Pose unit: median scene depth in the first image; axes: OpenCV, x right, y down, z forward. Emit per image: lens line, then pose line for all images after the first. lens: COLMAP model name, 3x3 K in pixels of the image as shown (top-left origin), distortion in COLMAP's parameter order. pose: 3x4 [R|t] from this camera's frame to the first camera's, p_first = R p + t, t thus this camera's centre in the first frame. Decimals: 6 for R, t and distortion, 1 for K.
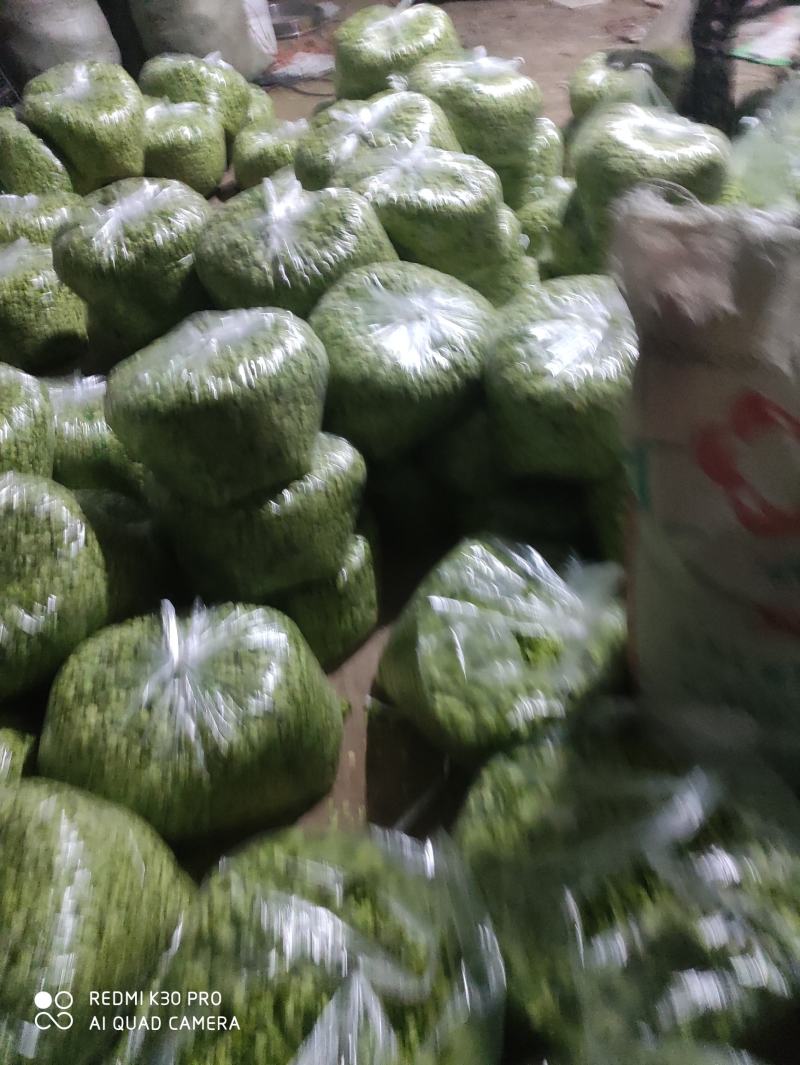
lens RADIAL K [[781.7, 0, 400.0], [0, 781.7, 532.5], [0, 0, 1]] dist [0.009662, 0.000968]
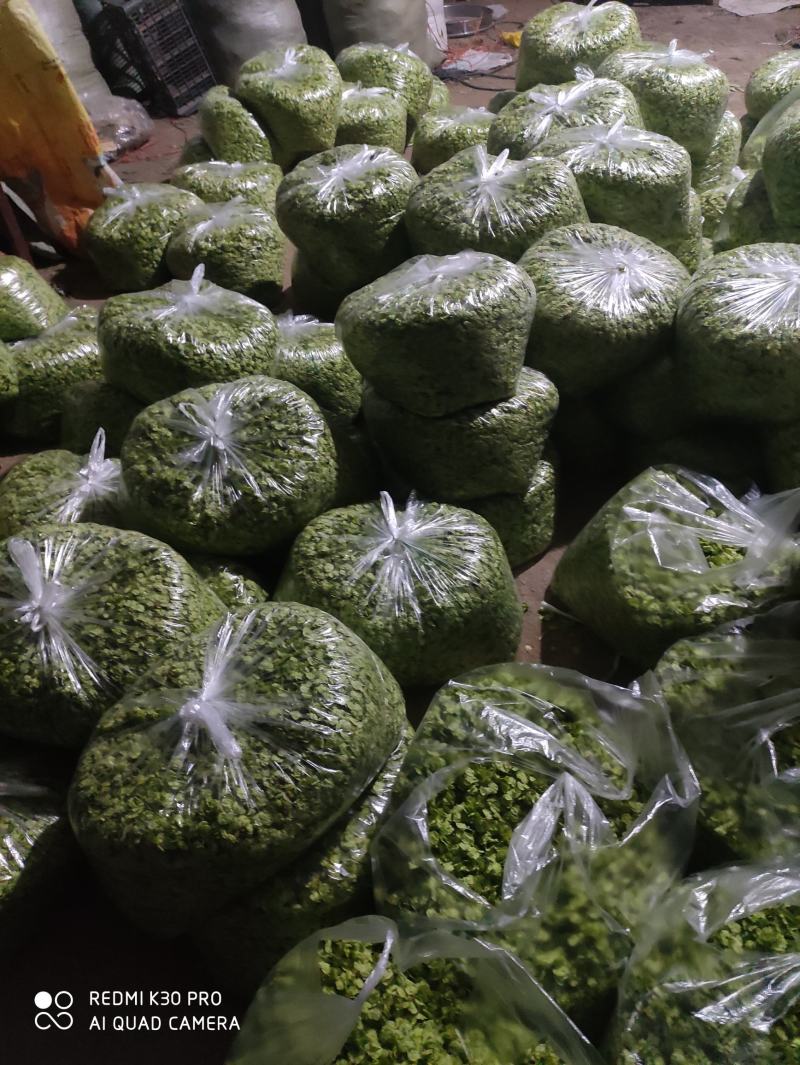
lens RADIAL K [[783.4, 0, 394.6], [0, 783.4, 534.5], [0, 0, 1]] dist [0.052184, -0.056446]
pose [[0.988502, 0.100186, -0.113250, -0.112192], [-0.101602, 0.994802, -0.006782, 0.120807], [0.111982, 0.018211, 0.993543, -0.119071]]
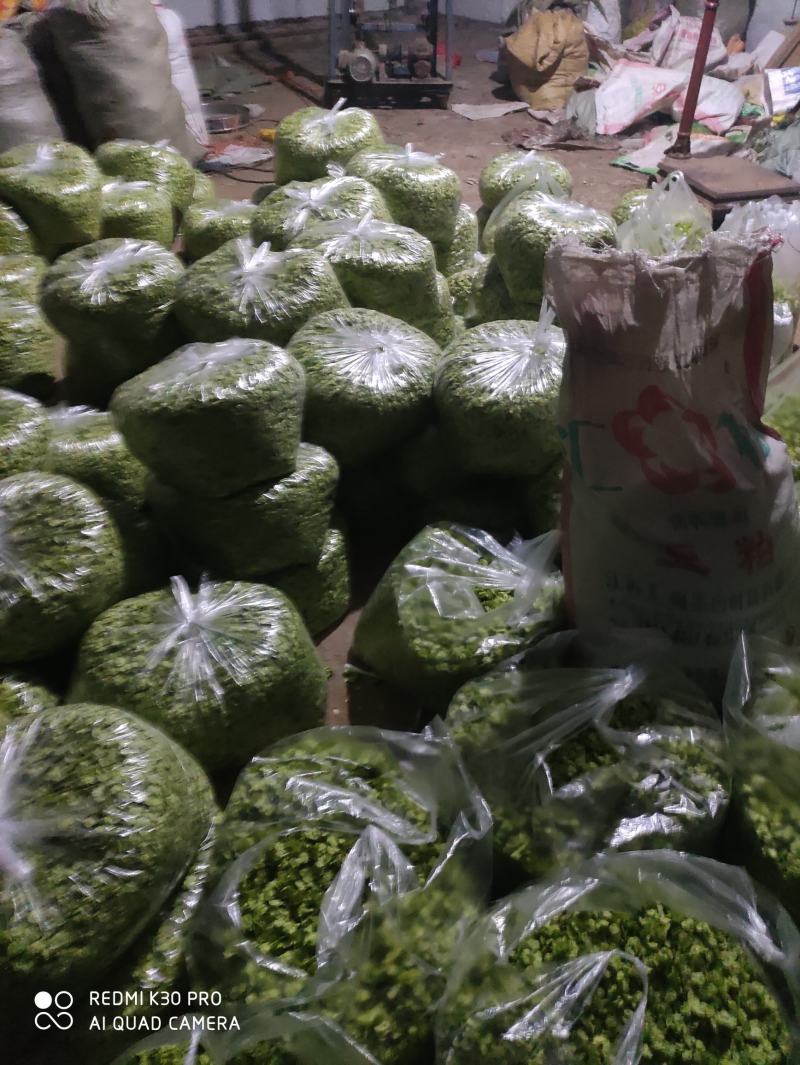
lens RADIAL K [[783.4, 0, 394.6], [0, 783.4, 534.5], [0, 0, 1]] dist [0.052184, -0.056446]
pose [[0.993857, -0.014094, 0.109770, -0.079401], [0.025364, 0.994465, -0.101959, 0.117092], [-0.107726, 0.104116, 0.988714, -0.147324]]
